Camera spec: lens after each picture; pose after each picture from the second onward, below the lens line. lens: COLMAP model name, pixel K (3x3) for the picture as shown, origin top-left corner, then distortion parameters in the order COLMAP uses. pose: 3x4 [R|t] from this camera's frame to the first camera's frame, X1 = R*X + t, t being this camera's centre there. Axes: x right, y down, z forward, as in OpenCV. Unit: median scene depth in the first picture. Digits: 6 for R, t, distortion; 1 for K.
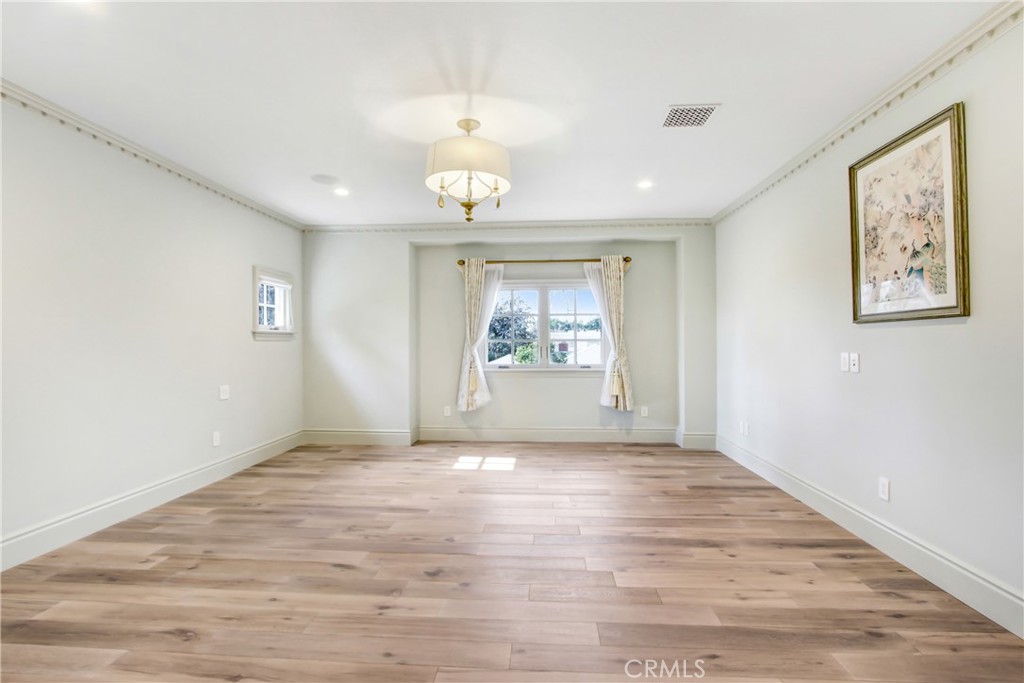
lens RADIAL K [[470.2, 0, 511.2], [0, 470.2, 342.1], [0, 0, 1]] dist [-0.004558, -0.000381]
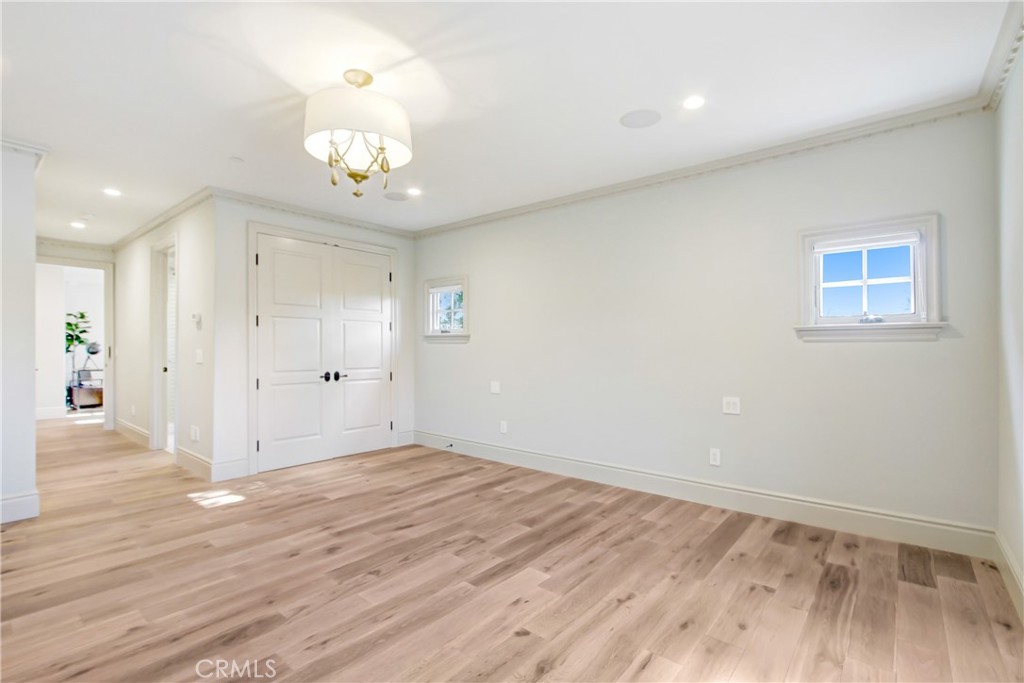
lens RADIAL K [[470.2, 0, 489.6], [0, 470.2, 339.7], [0, 0, 1]] dist [-0.004558, -0.000381]
pose [[-0.610662, -0.005908, -0.791869, 0.418415], [0.009892, 0.999837, -0.015089, -0.000369], [0.791830, -0.017048, -0.610504, 1.638919]]
